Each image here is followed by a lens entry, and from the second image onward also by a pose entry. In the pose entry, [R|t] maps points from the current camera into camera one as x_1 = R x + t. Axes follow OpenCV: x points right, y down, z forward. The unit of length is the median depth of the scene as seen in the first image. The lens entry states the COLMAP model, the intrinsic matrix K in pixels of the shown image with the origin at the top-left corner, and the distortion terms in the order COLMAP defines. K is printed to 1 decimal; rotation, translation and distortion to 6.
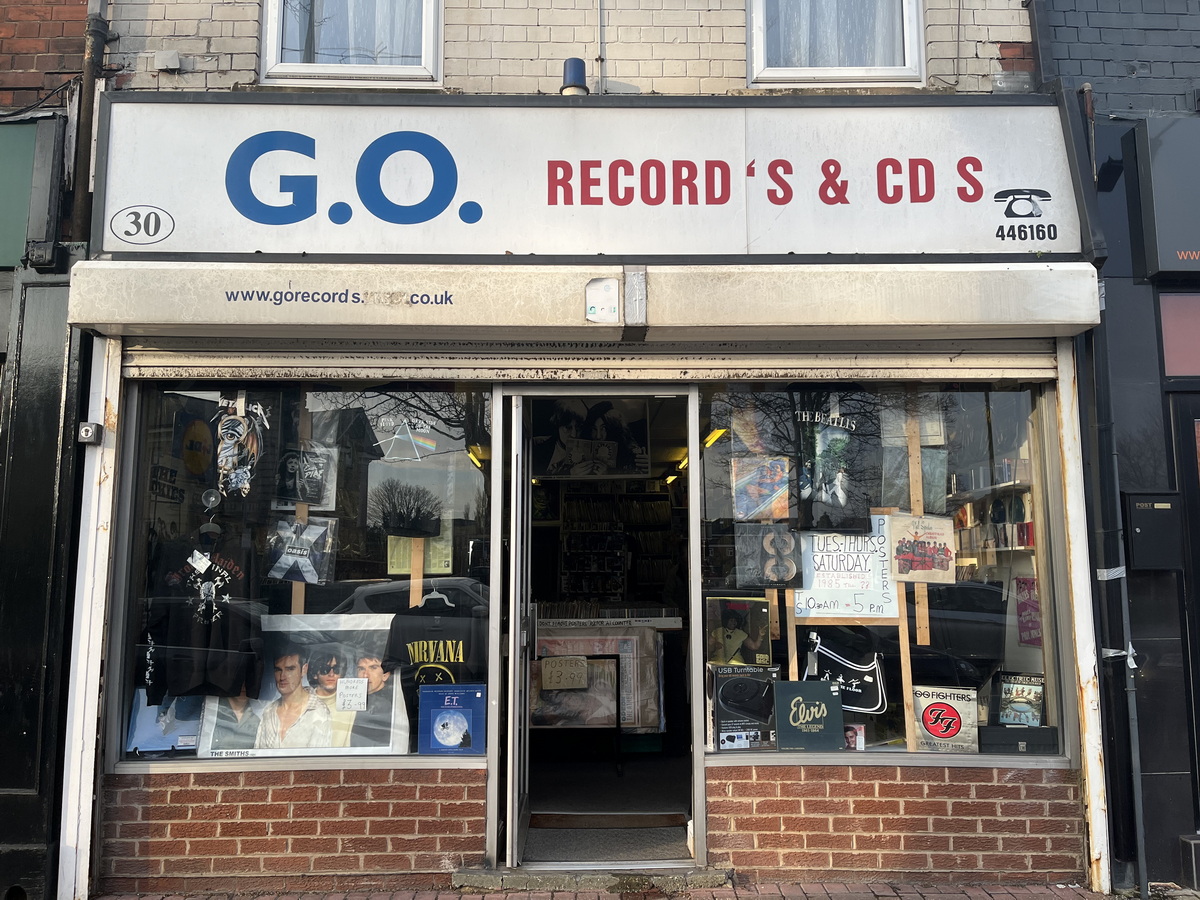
lens RADIAL K [[917.3, 0, 600.5], [0, 917.3, 455.7], [0, 0, 1]] dist [0.060102, -0.070391]
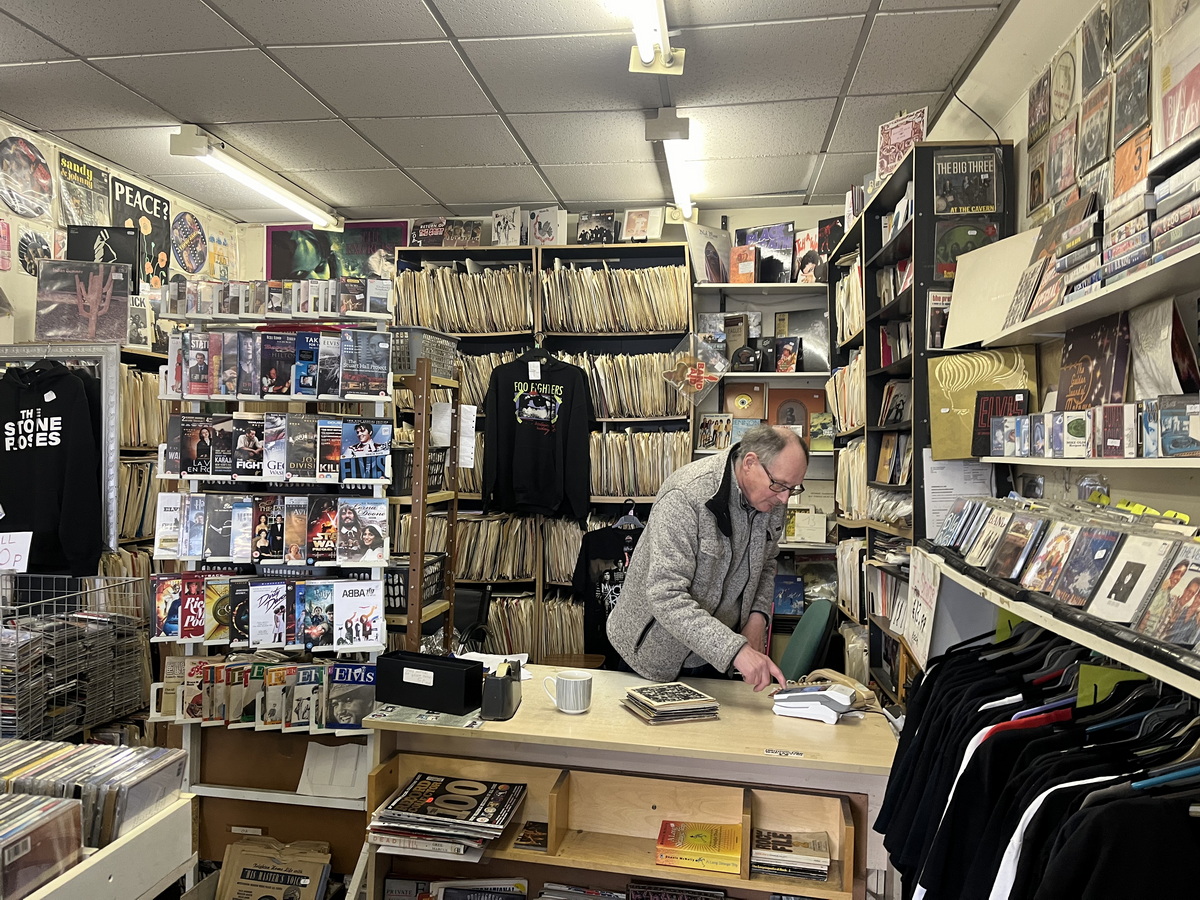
lens RADIAL K [[917.3, 0, 594.8], [0, 917.3, 447.0], [0, 0, 1]] dist [0.060102, -0.070391]
pose [[0.985995, 0.012595, -0.166297, 0.118797], [0.009296, 0.991443, 0.130205, 0.085911], [0.166514, -0.129928, 0.977442, 0.772024]]
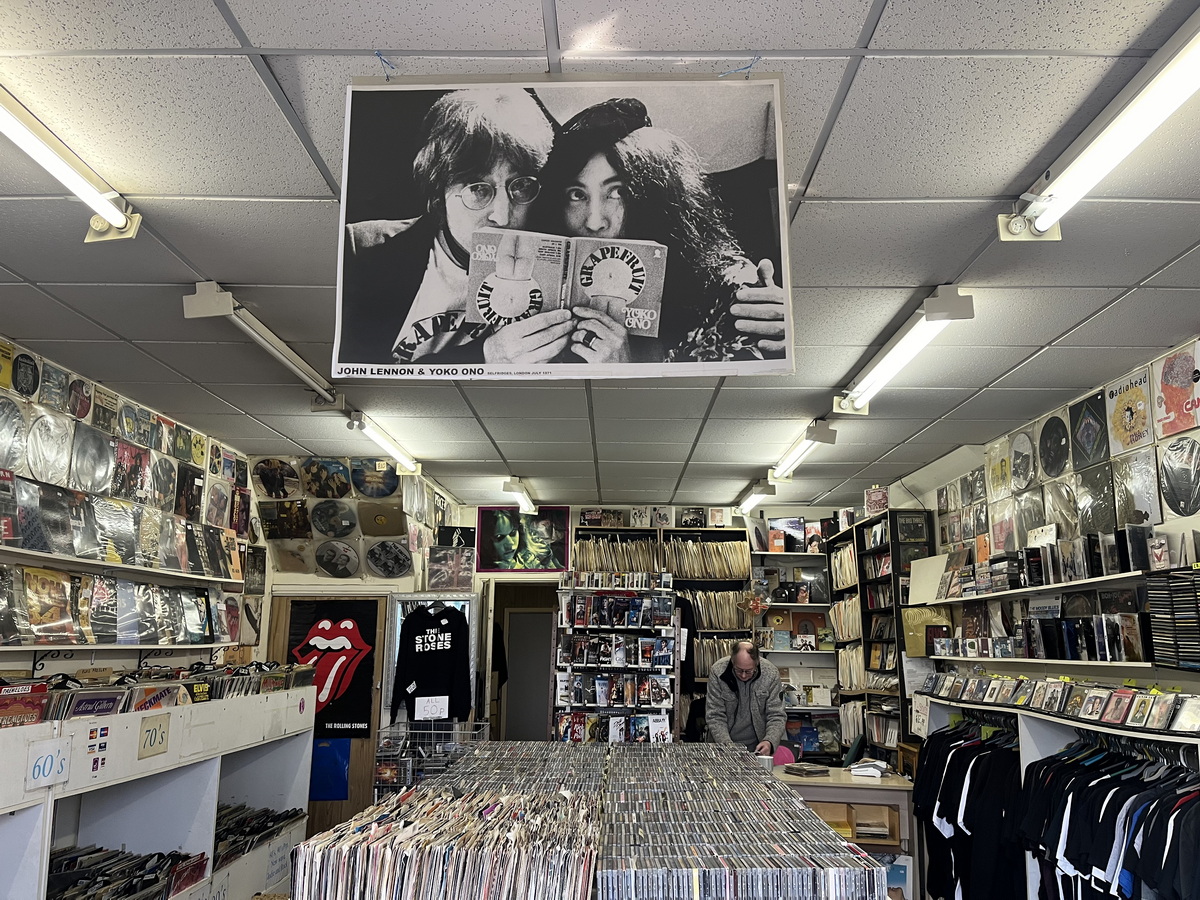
lens RADIAL K [[917.3, 0, 603.2], [0, 917.3, 454.3], [0, 0, 1]] dist [0.060102, -0.070391]
pose [[0.999000, 0.004366, -0.044507, 0.007931], [-0.007338, 0.997737, -0.066833, 0.039818], [0.044114, 0.067093, 0.996771, 0.462057]]
